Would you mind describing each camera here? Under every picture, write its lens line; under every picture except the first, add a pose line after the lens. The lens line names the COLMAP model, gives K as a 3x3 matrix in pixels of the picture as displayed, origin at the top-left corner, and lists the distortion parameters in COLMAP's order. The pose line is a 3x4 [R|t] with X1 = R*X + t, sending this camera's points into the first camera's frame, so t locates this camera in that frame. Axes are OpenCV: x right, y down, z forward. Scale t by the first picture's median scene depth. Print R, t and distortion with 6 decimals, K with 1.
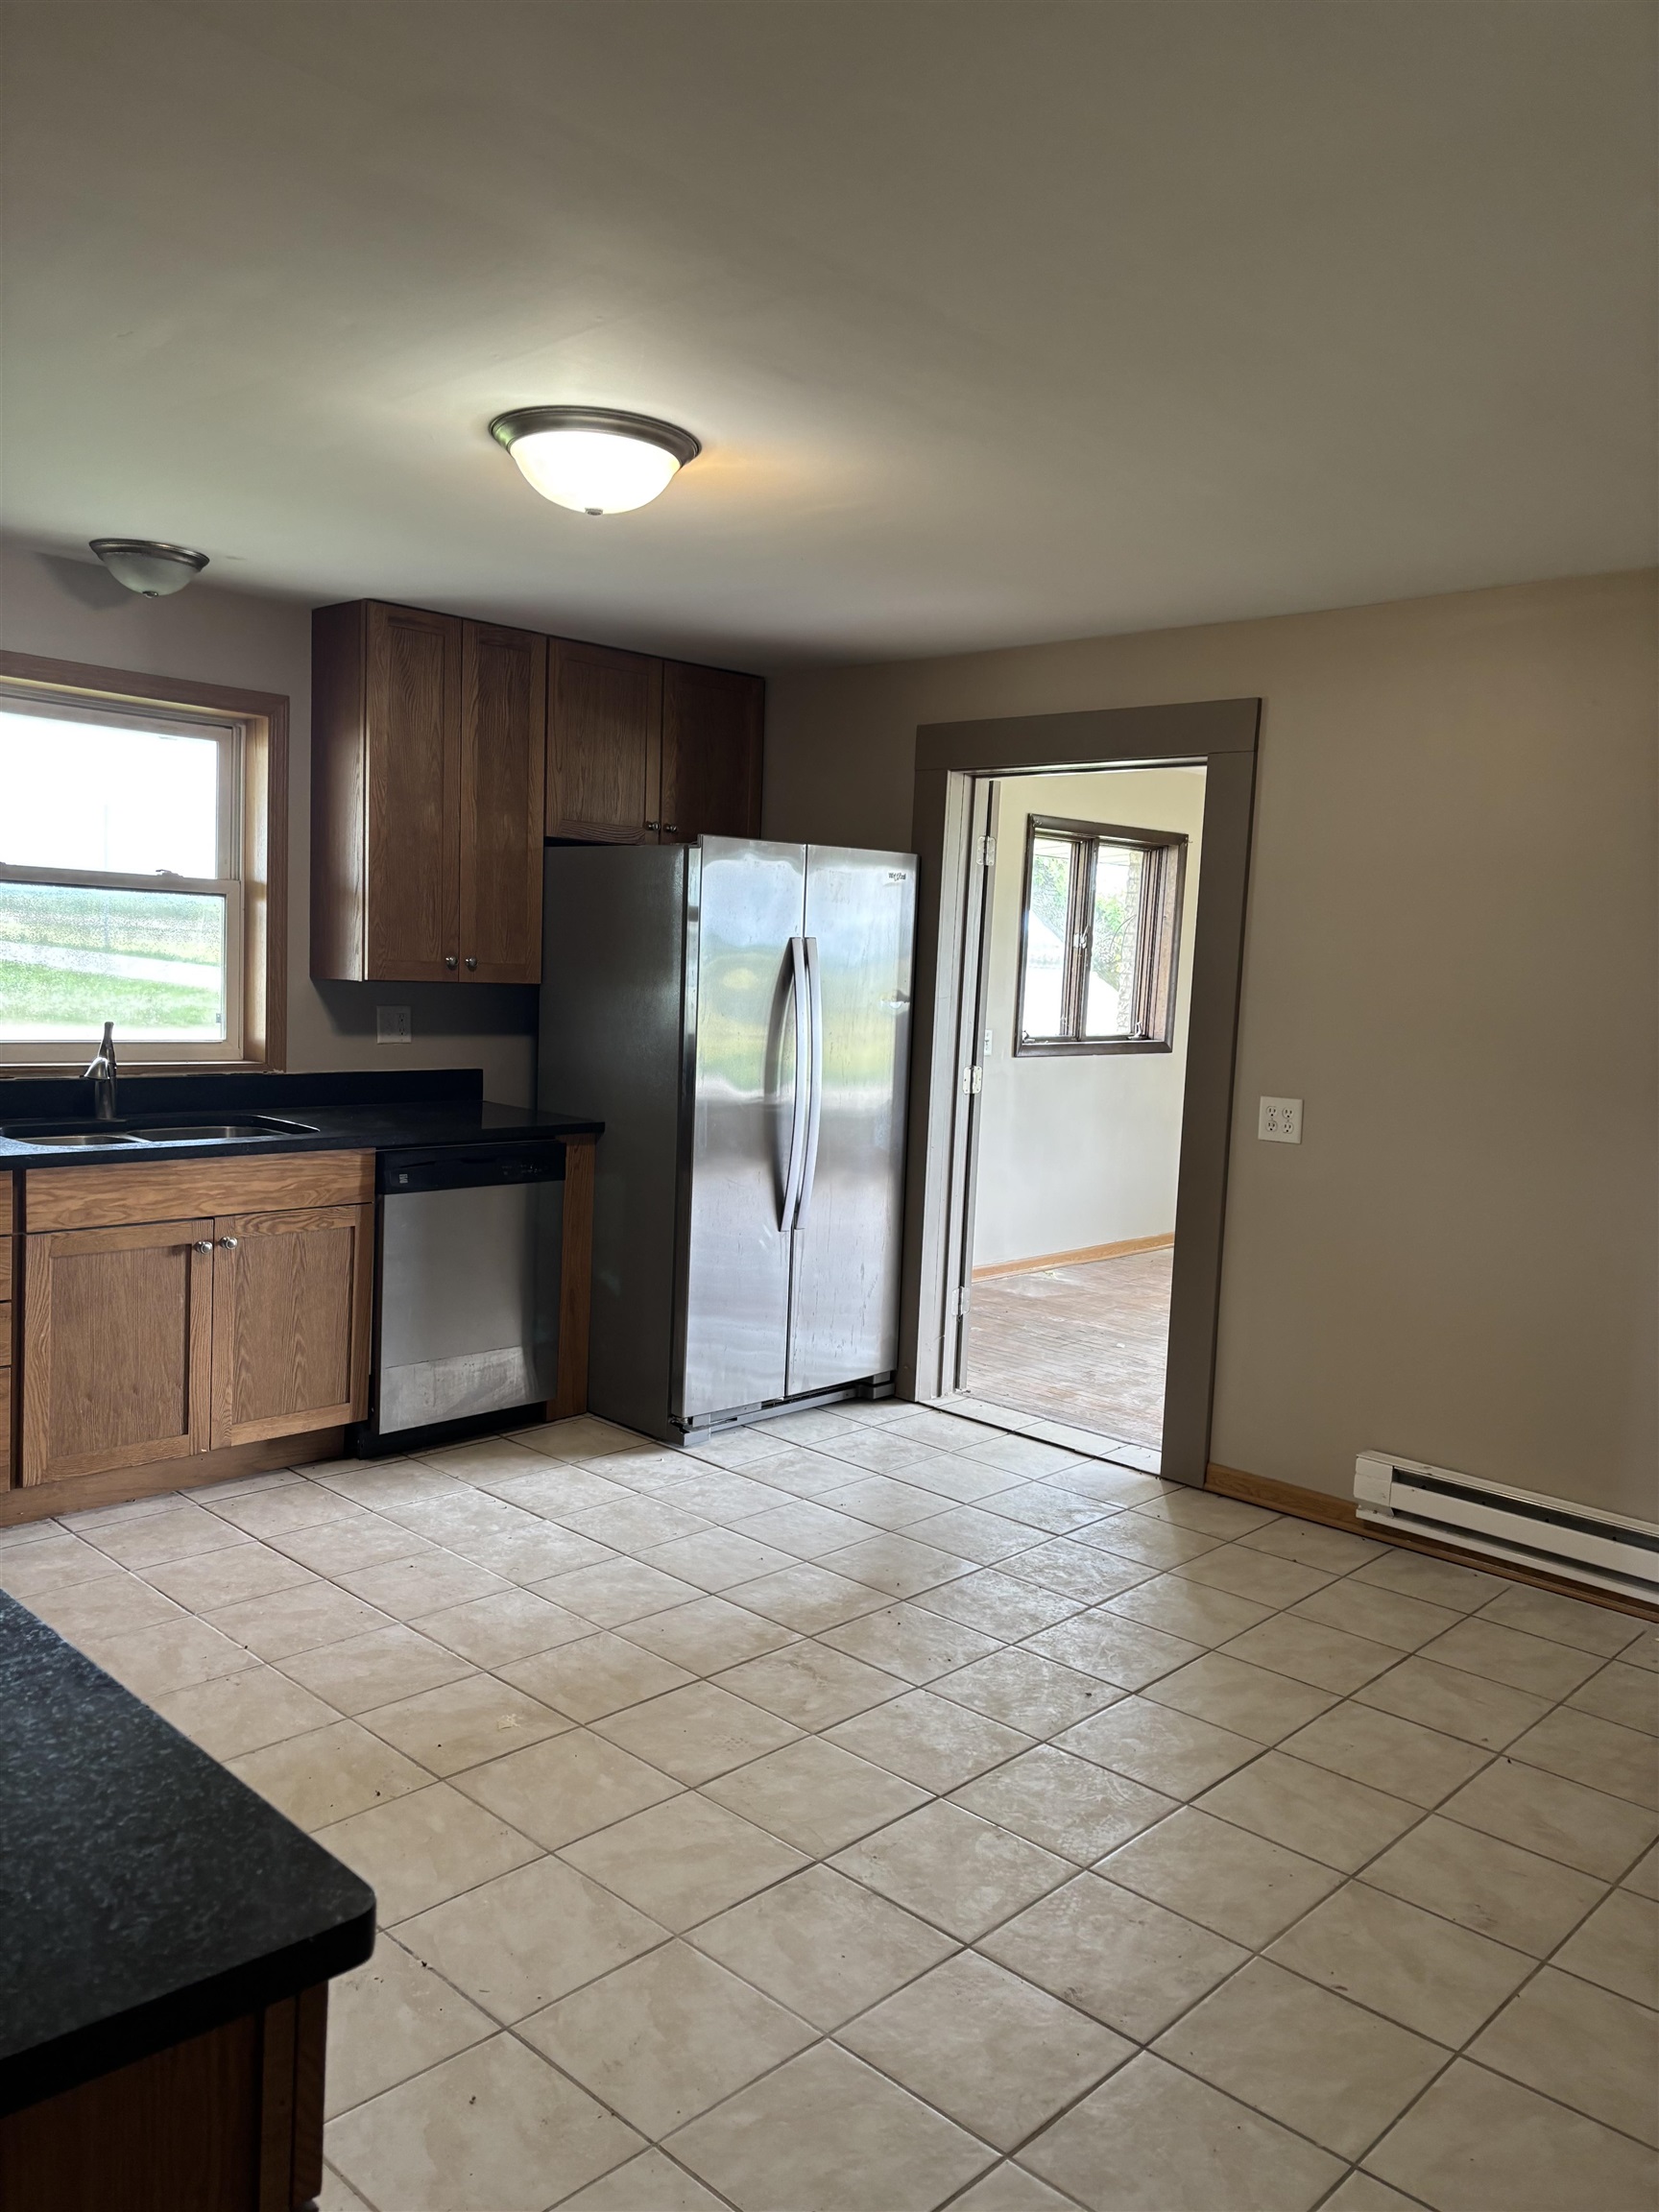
lens RADIAL K [[1651.4, 0, 832.9], [0, 1651.4, 1099.0], [0, 0, 1]] dist [0.073095, -0.069480]
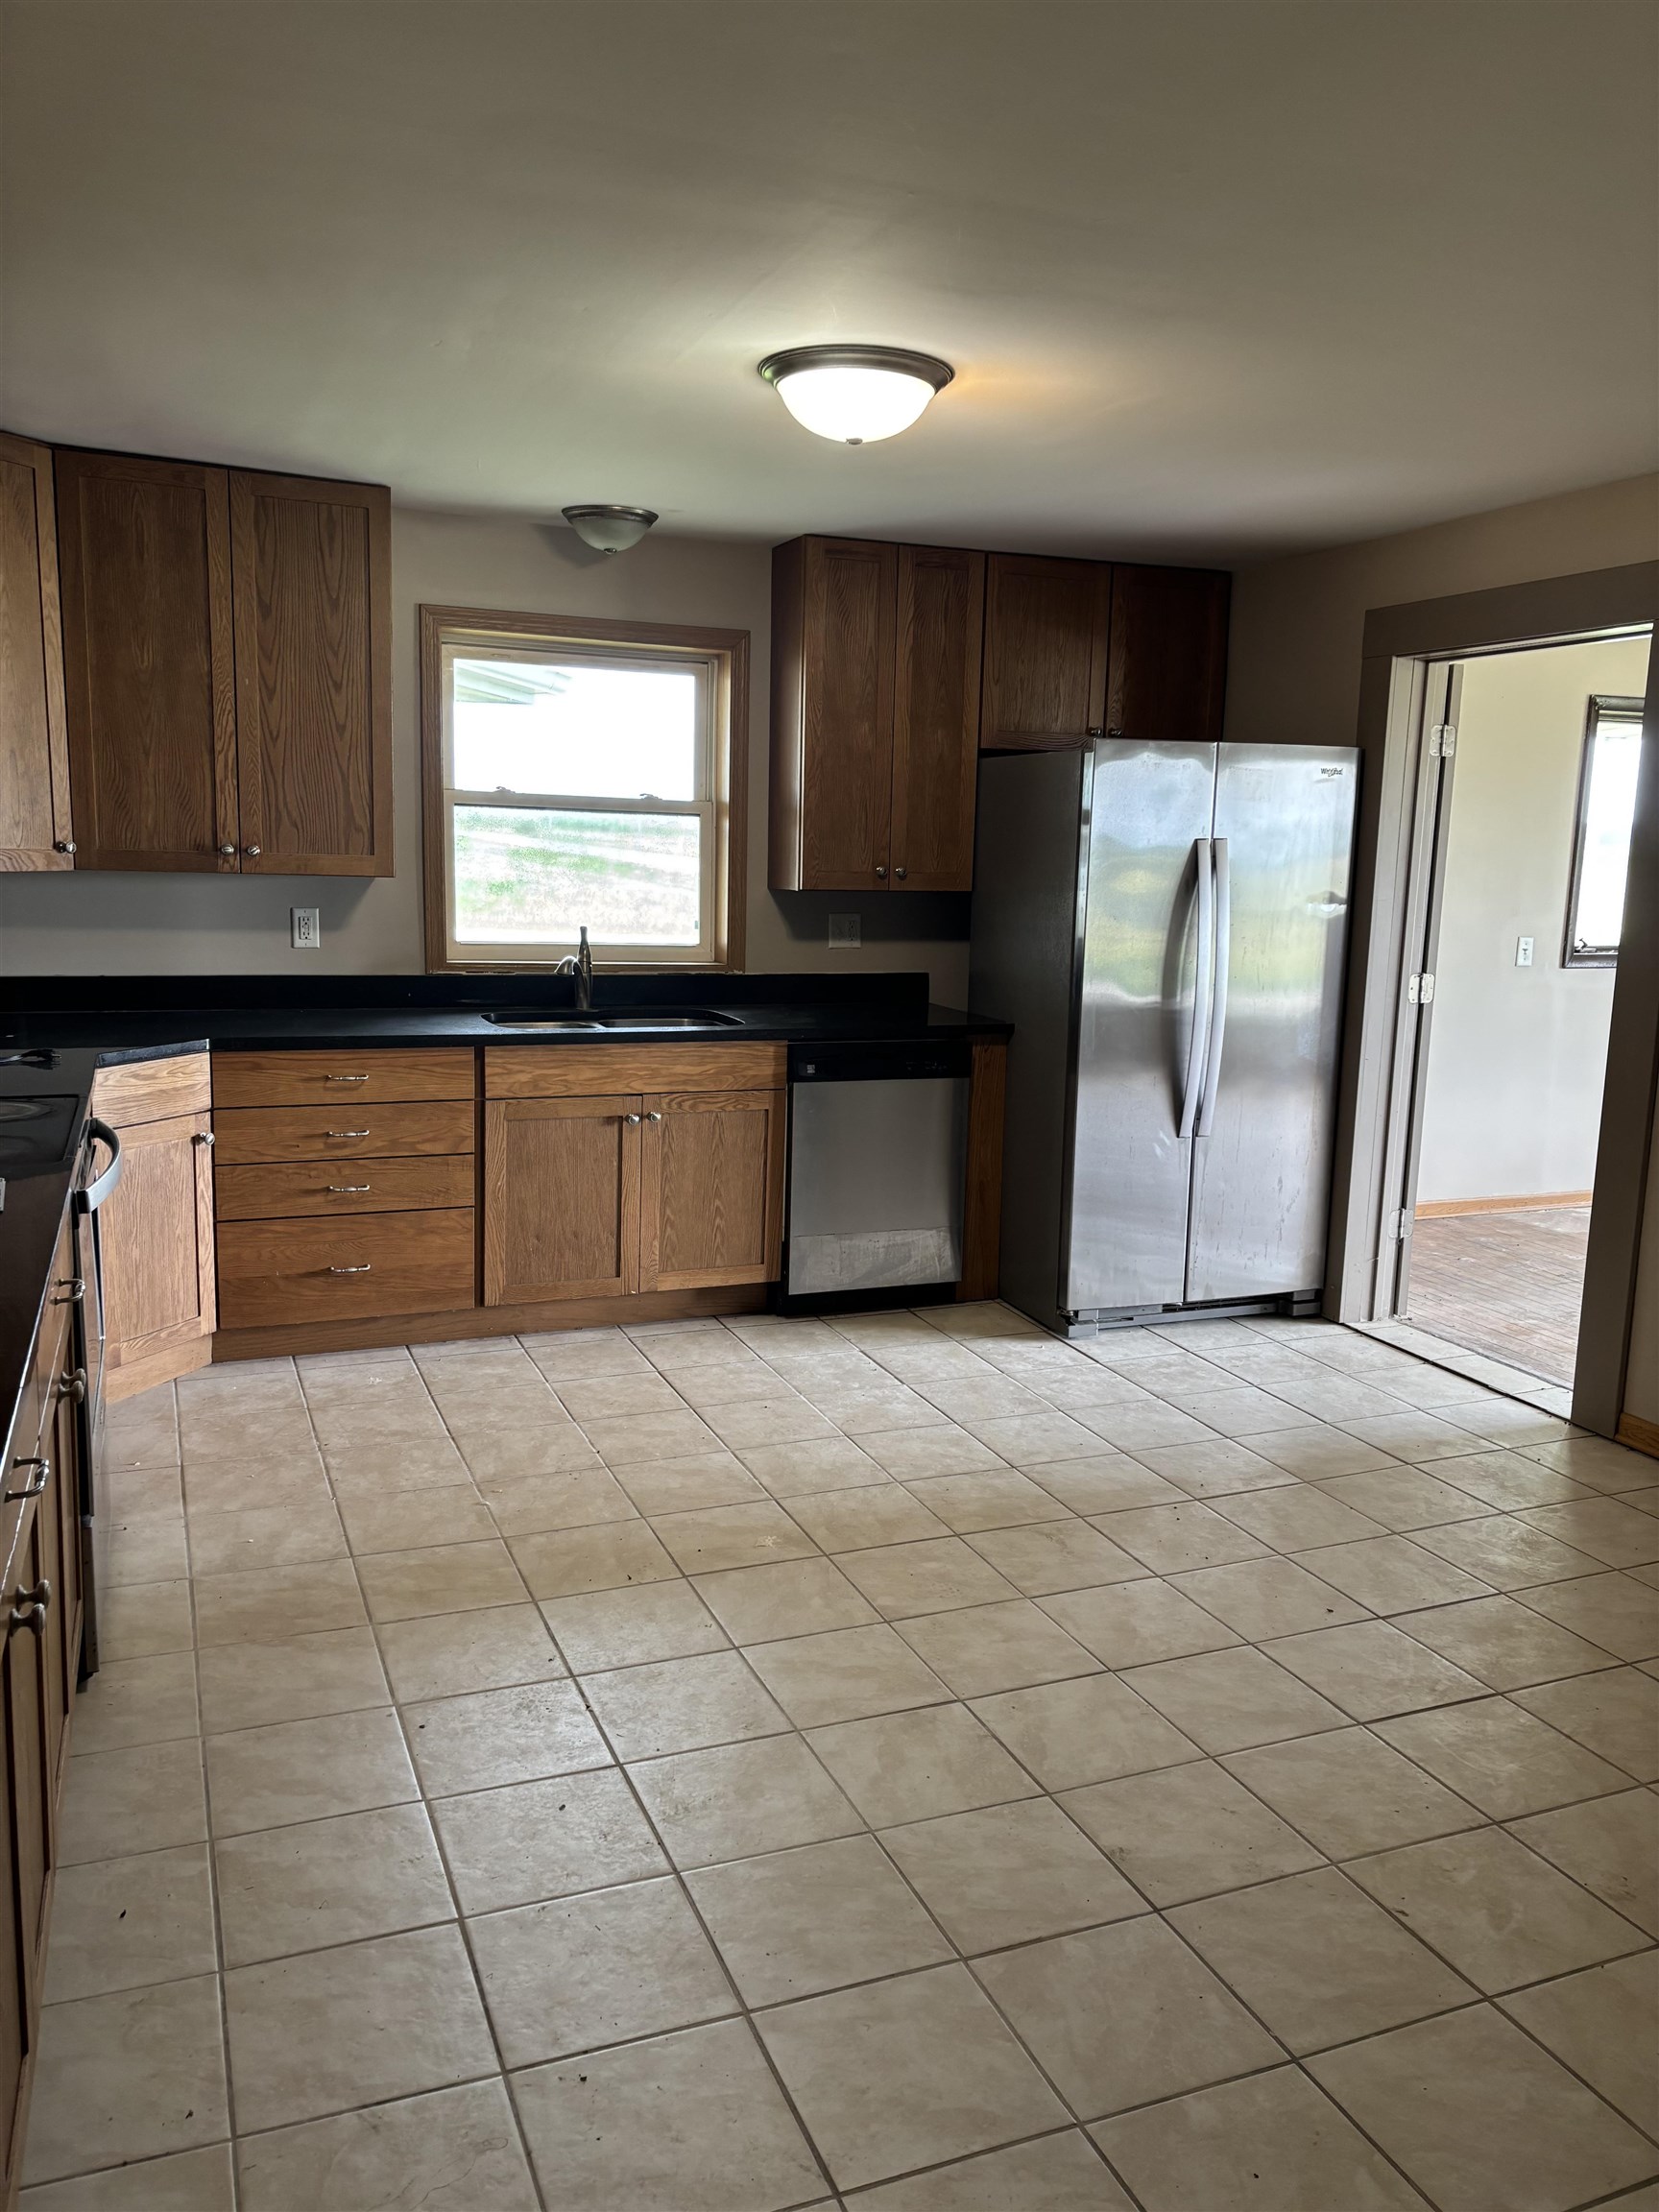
lens RADIAL K [[1651.4, 0, 829.8], [0, 1651.4, 1099.0], [0, 0, 1]] dist [0.073095, -0.069480]
pose [[0.915764, 0.042448, -0.399468, 0.181432], [-0.021699, 0.998177, 0.056323, 0.005546], [0.401130, -0.042910, 0.915015, -0.001107]]
